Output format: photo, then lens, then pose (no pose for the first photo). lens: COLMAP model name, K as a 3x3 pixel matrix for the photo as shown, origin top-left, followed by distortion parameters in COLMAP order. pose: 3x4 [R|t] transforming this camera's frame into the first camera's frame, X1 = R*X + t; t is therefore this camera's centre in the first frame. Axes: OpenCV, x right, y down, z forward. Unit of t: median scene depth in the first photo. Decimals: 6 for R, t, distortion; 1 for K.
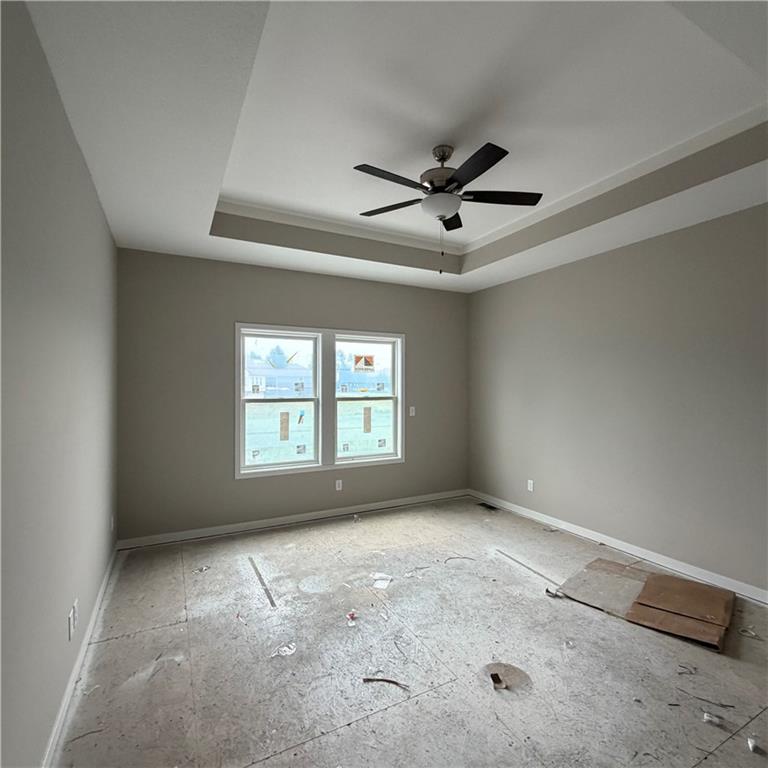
lens RADIAL K [[407.5, 0, 380.6], [0, 407.5, 383.5], [0, 0, 1]] dist [0.004147, 0.001659]
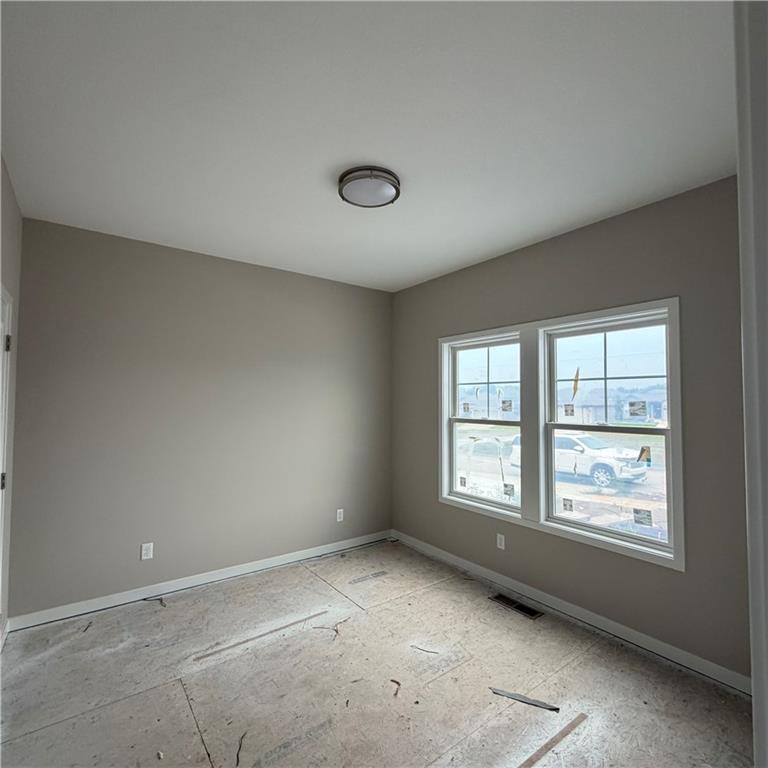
lens RADIAL K [[407.5, 0, 380.6], [0, 407.5, 383.5], [0, 0, 1]] dist [0.004147, 0.001659]
pose [[0.151739, -0.045417, -0.987377, 0.802899], [-0.015486, 0.998712, -0.048318, 0.010703], [0.988299, 0.022622, 0.150840, 0.996398]]
